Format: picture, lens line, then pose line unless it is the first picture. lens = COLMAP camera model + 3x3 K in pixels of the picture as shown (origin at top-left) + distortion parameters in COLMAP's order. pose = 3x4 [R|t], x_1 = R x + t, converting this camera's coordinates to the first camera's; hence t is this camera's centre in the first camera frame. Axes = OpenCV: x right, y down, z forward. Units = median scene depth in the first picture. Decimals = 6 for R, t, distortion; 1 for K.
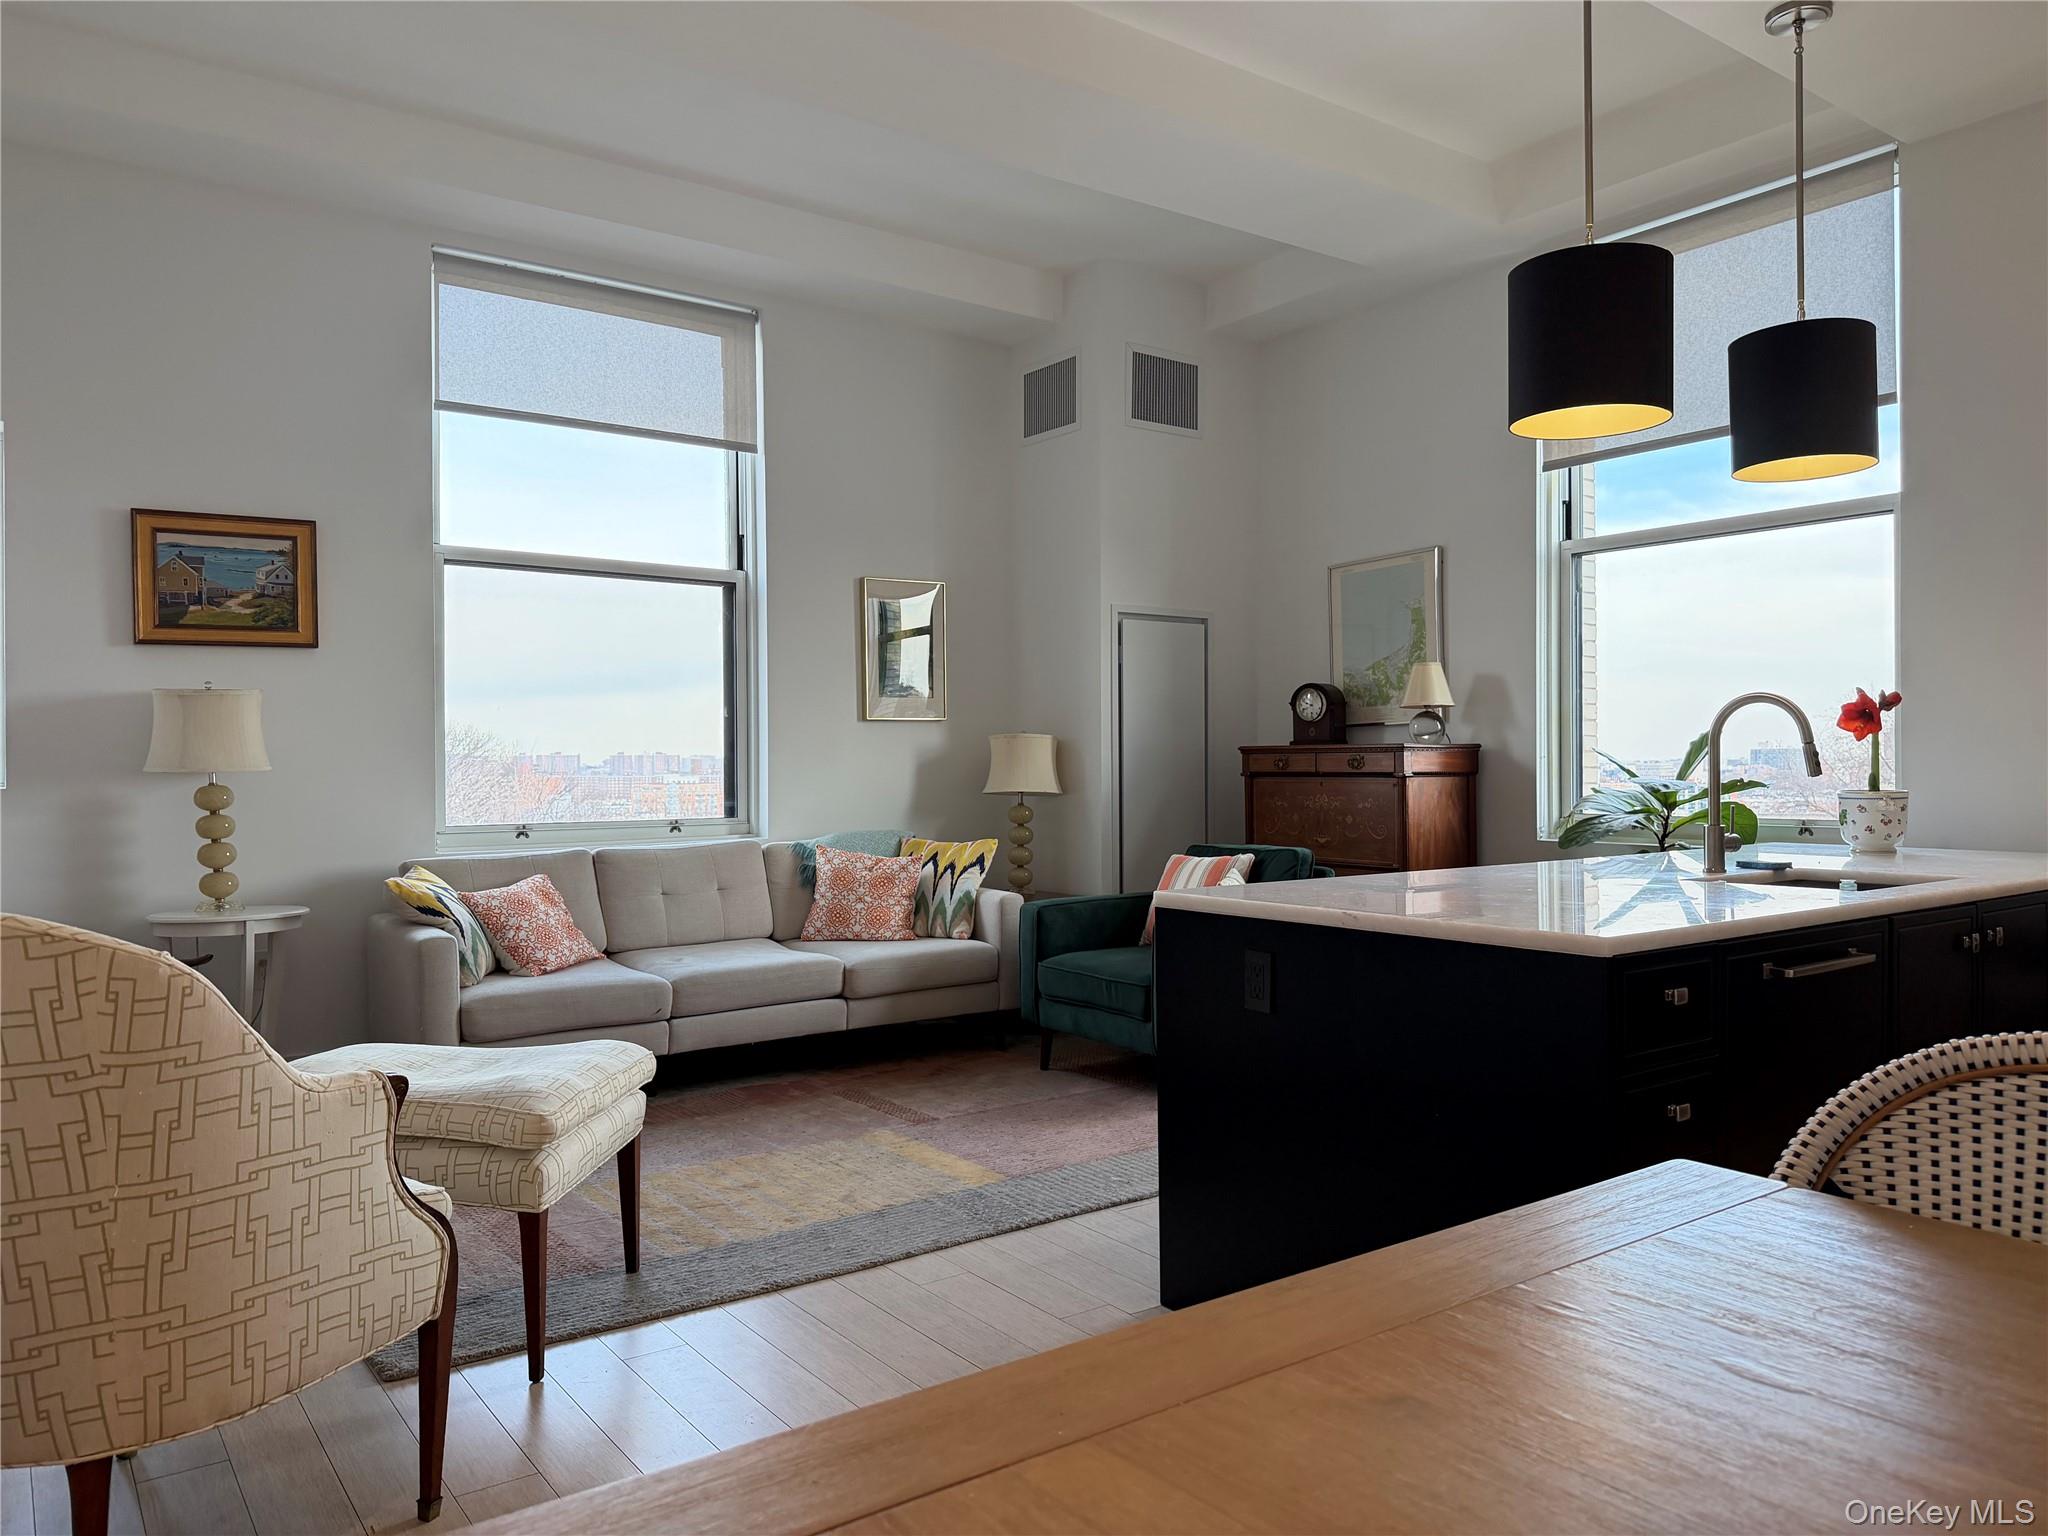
lens RADIAL K [[1429.2, 0, 1030.3], [0, 1429.2, 761.3], [0, 0, 1]] dist [0.067043, -0.084510]
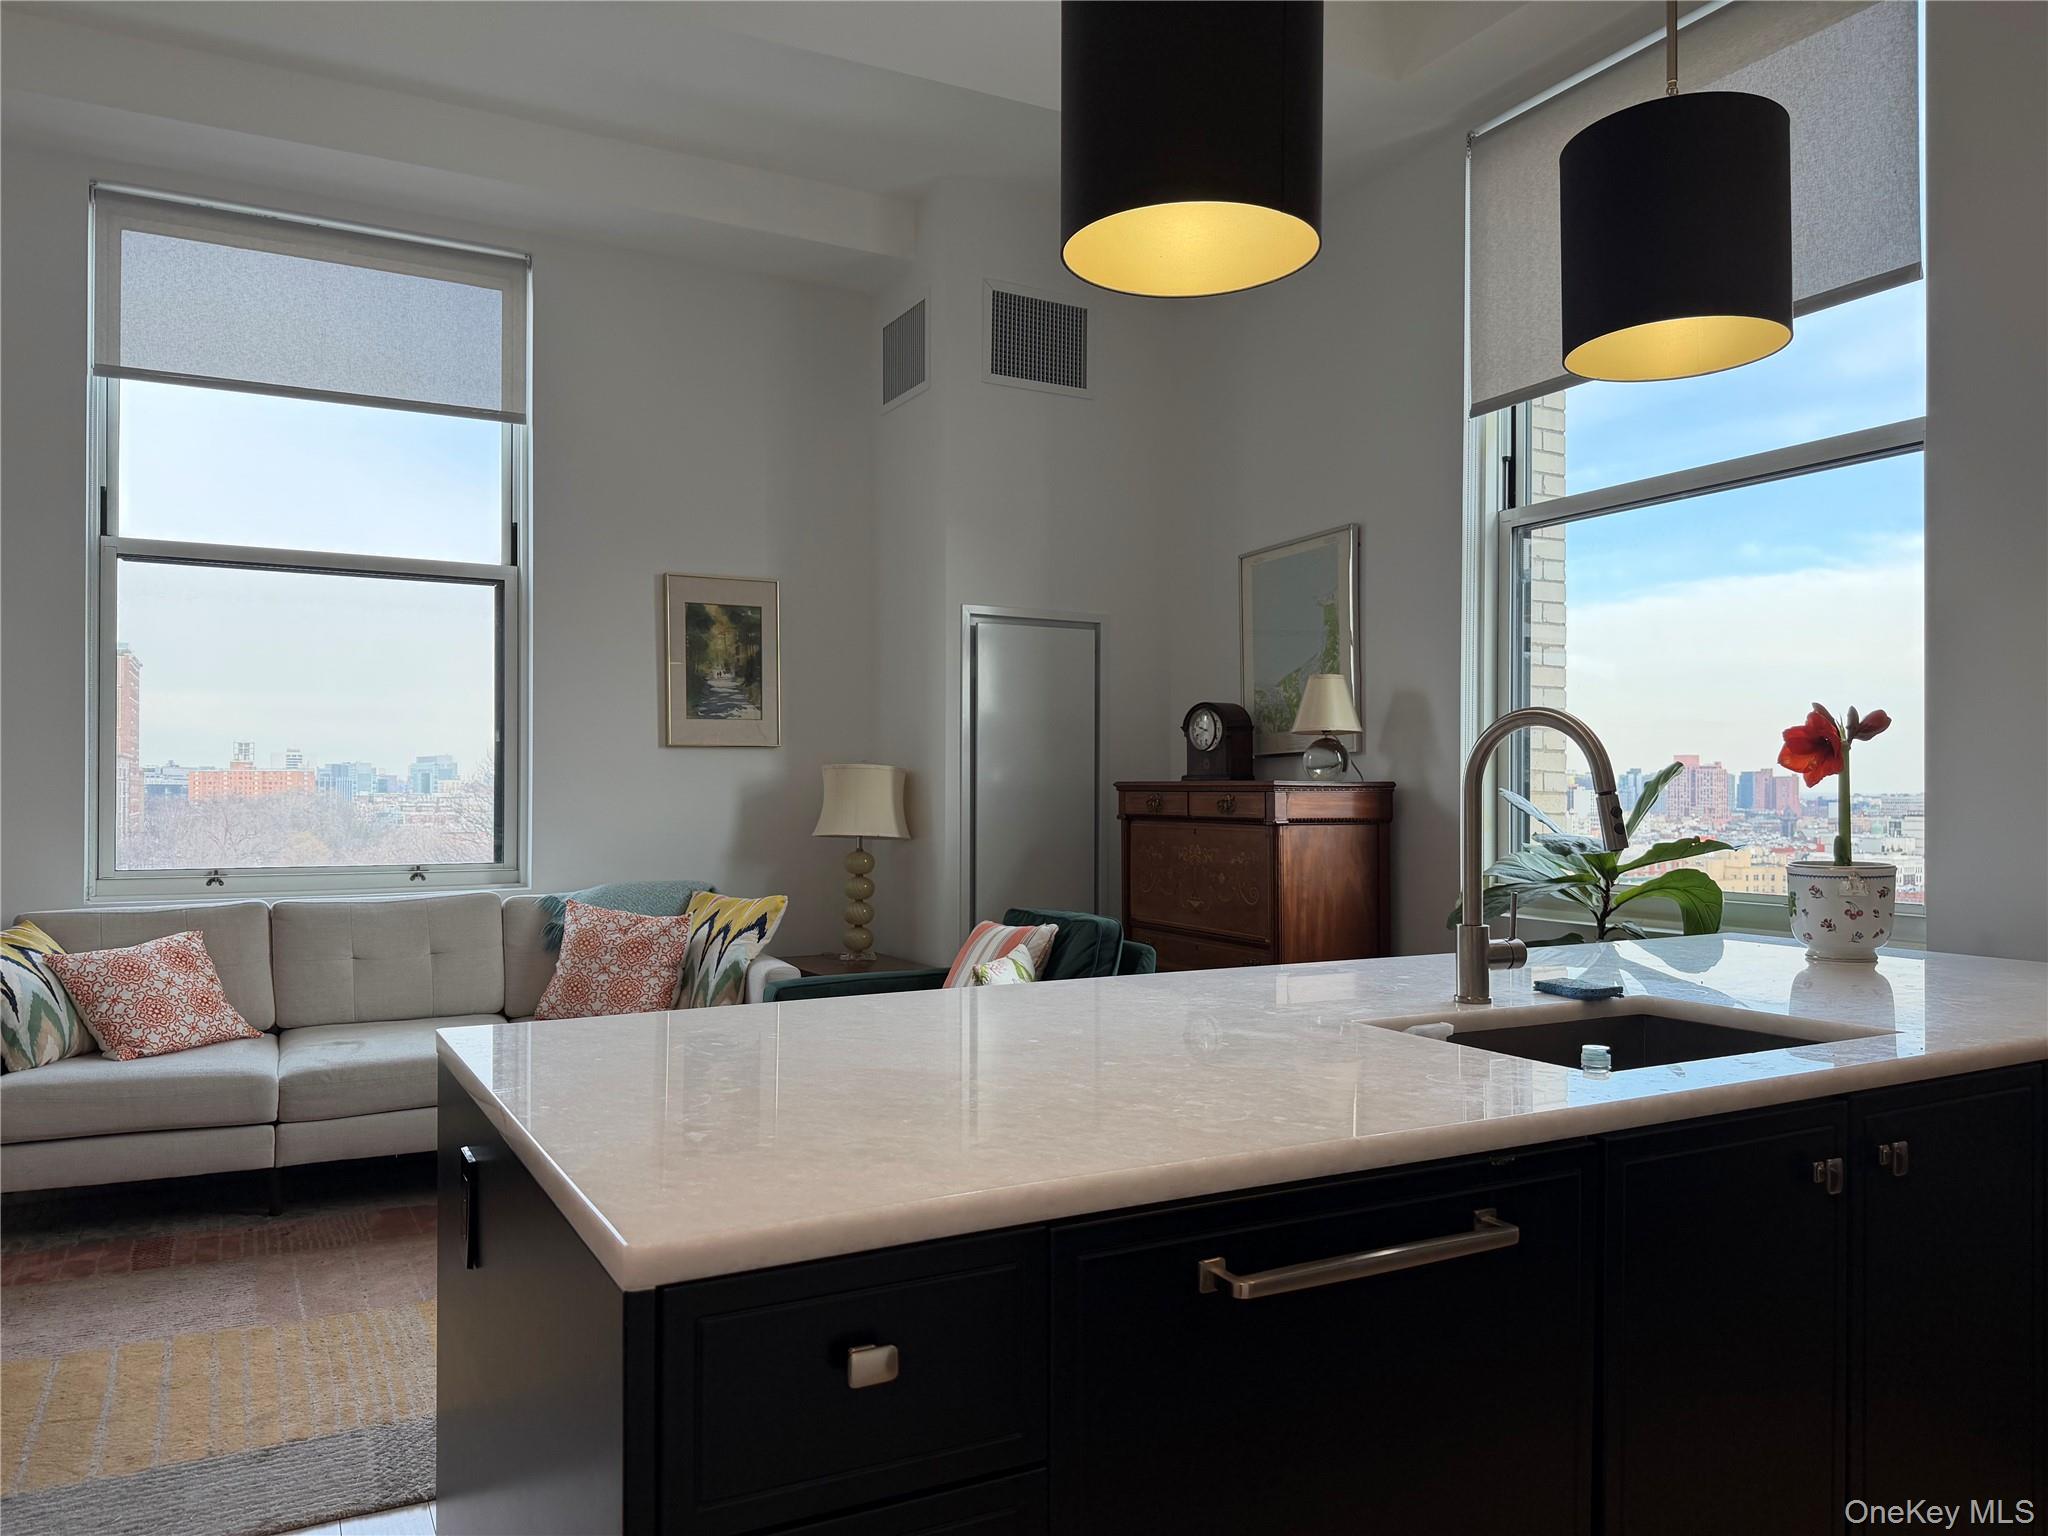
lens RADIAL K [[1429.2, 0, 1029.3], [0, 1429.2, 785.6], [0, 0, 1]] dist [0.067043, -0.084510]
pose [[0.990584, 0.008011, -0.136673, 0.230358], [-0.008283, 0.999965, -0.001424, -0.007672], [0.136657, 0.002542, 0.990615, 0.230661]]
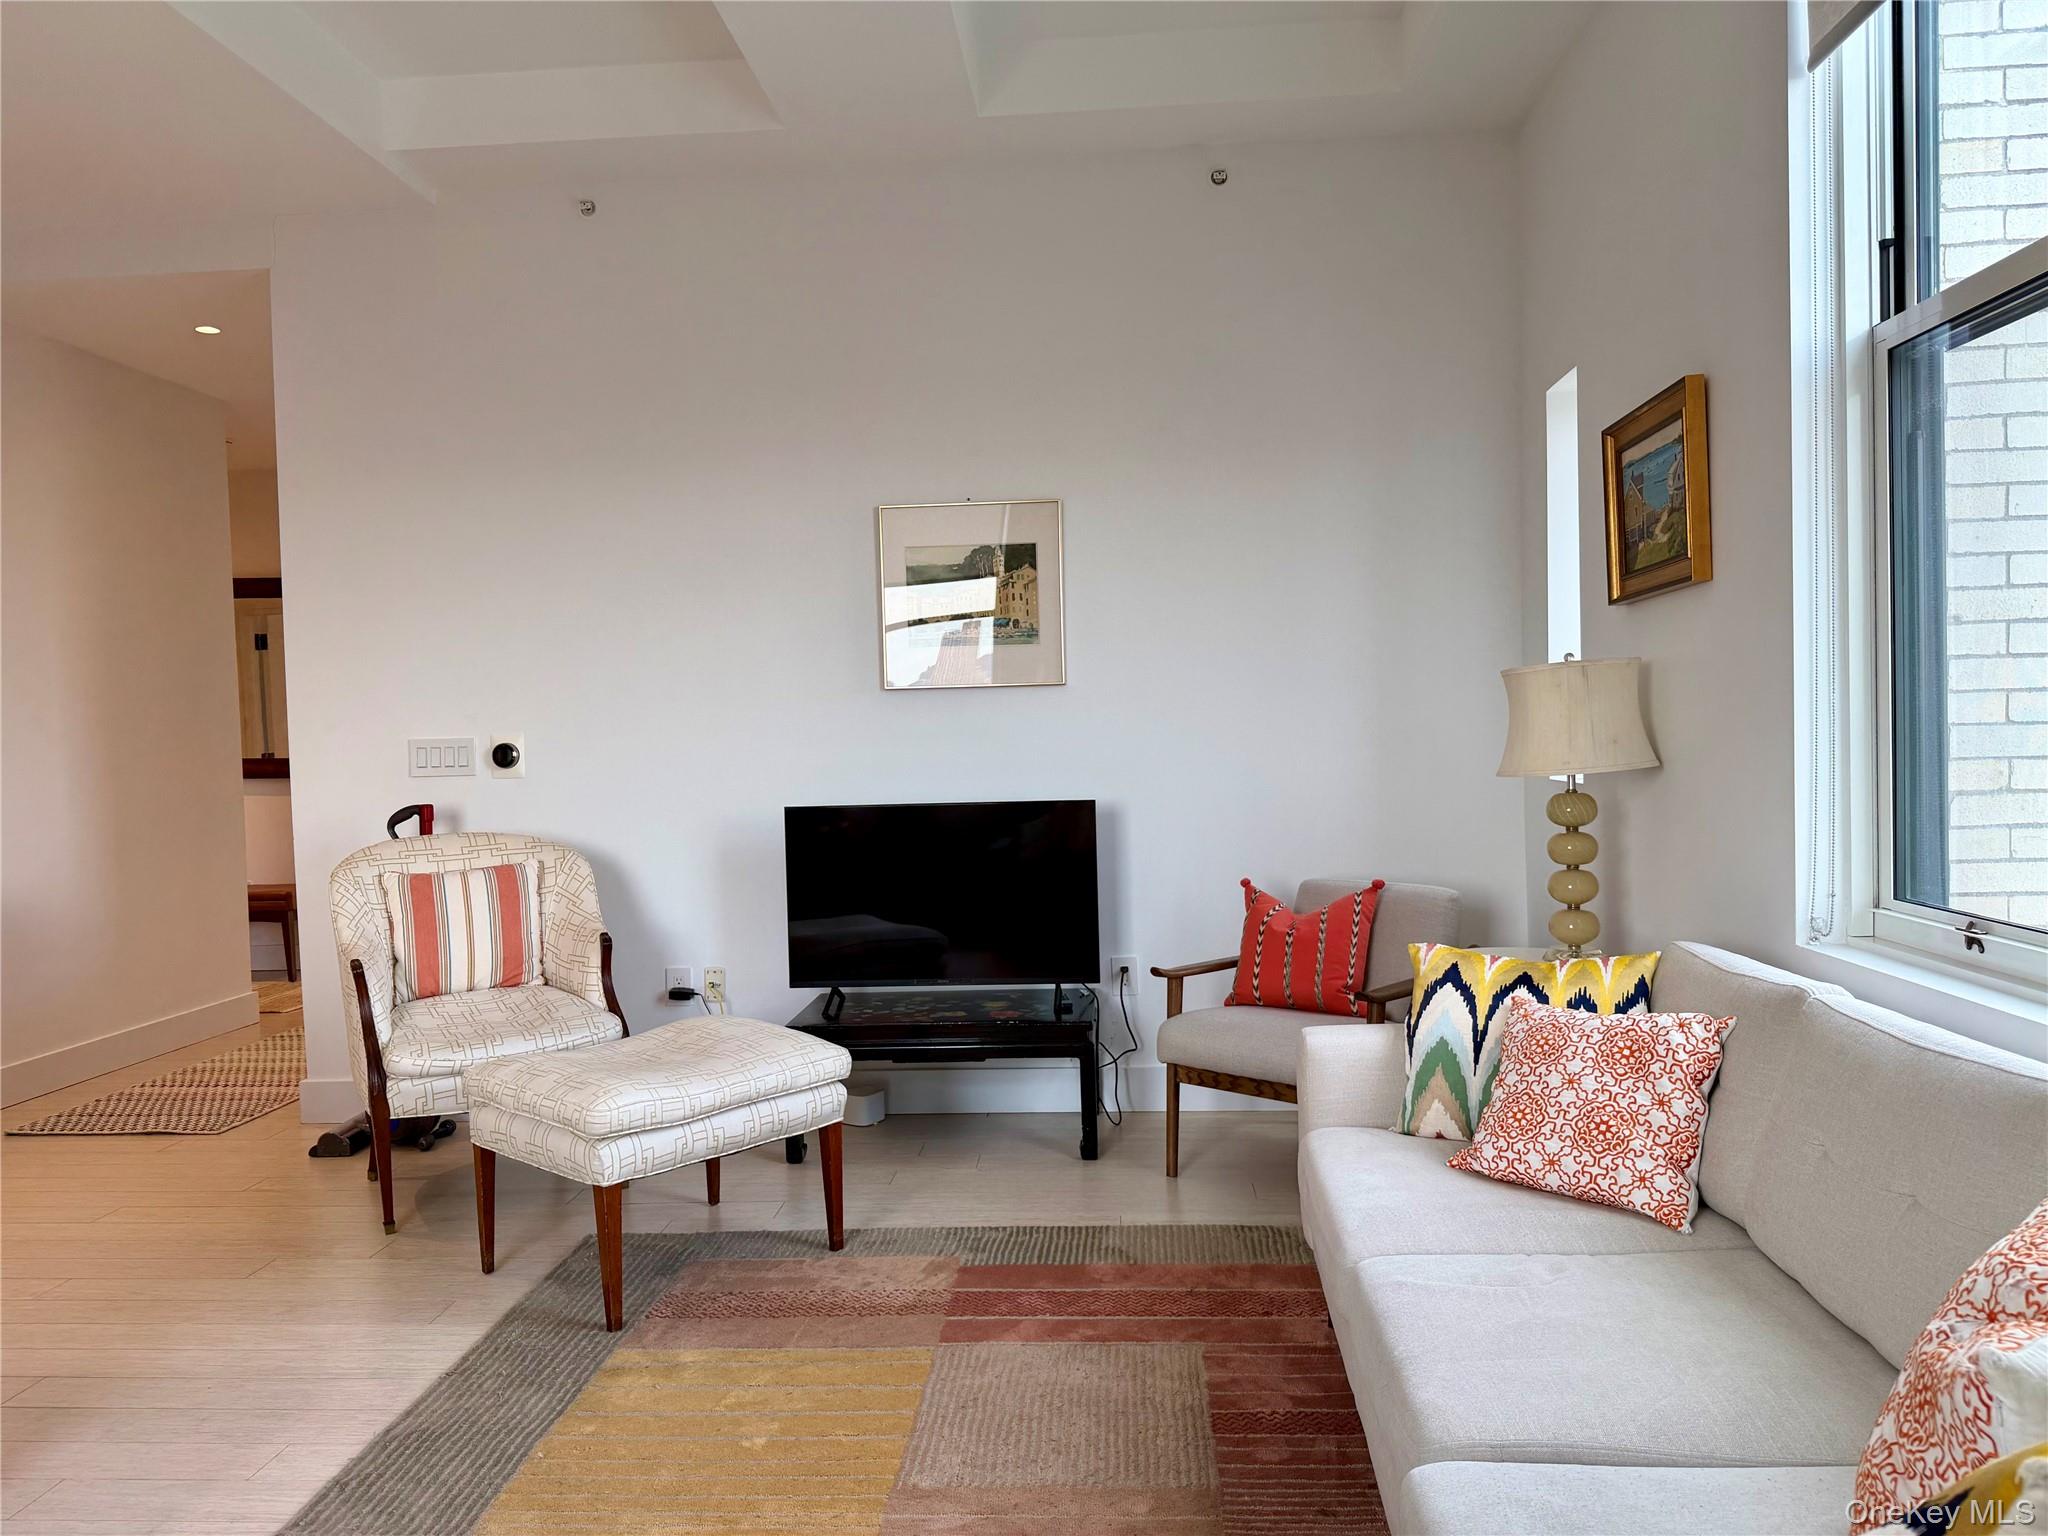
lens RADIAL K [[1429.2, 0, 1031.7], [0, 1429.2, 777.4], [0, 0, 1]] dist [0.067043, -0.084510]
pose [[-0.638476, 0.058630, -0.767405, 0.155673], [0.041611, 0.998265, 0.041648, -0.027880], [0.768516, -0.005342, -0.639808, 1.054564]]
